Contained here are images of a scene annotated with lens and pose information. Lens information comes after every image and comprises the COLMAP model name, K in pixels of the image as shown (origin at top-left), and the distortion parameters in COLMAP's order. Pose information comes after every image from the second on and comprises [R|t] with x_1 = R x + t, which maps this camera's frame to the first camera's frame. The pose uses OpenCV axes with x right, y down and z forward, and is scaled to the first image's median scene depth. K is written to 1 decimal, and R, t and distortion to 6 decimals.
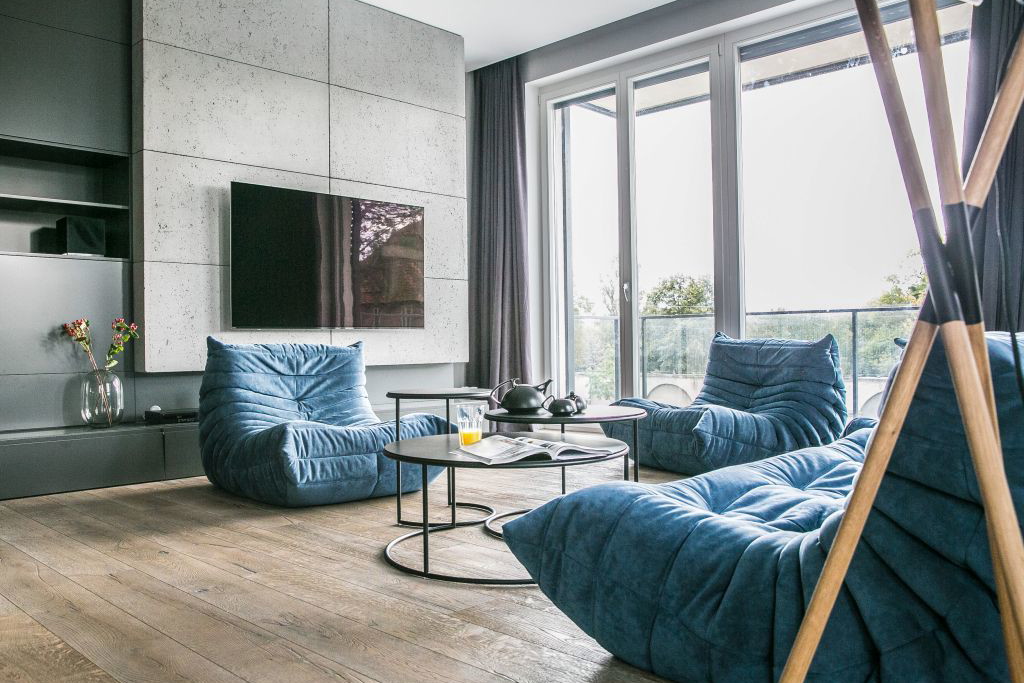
lens RADIAL K [[820.7, 0, 512.0], [0, 820.7, 341.5], [0, 0, 1]] dist [-0.073804, 0.005036]
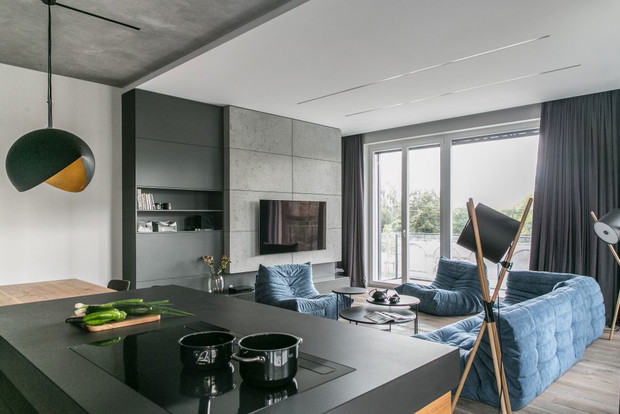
lens RADIAL K [[435.8, 0, 337.0], [0, 435.8, 208.5], [0, 0, 1]] dist [0.061128, -0.205752]
pose [[0.999680, 0.014944, 0.020427, -0.128122], [-0.014812, 0.999869, -0.006587, -0.168499], [-0.020523, 0.006282, 0.999770, -0.442819]]
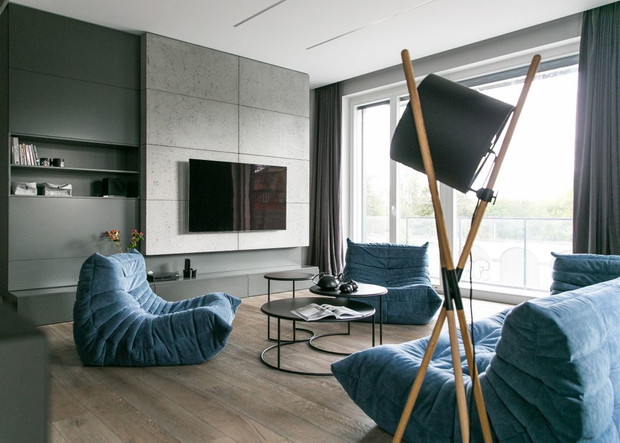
lens RADIAL K [[479.0, 0, 305.8], [0, 479.0, 207.4], [0, 0, 1]] dist [0.005136, 0.004010]
pose [[0.996852, 0.016705, -0.077506, 0.033500], [-0.017123, 0.999842, -0.004727, -0.079883], [0.077415, 0.006039, 0.996981, -0.158385]]
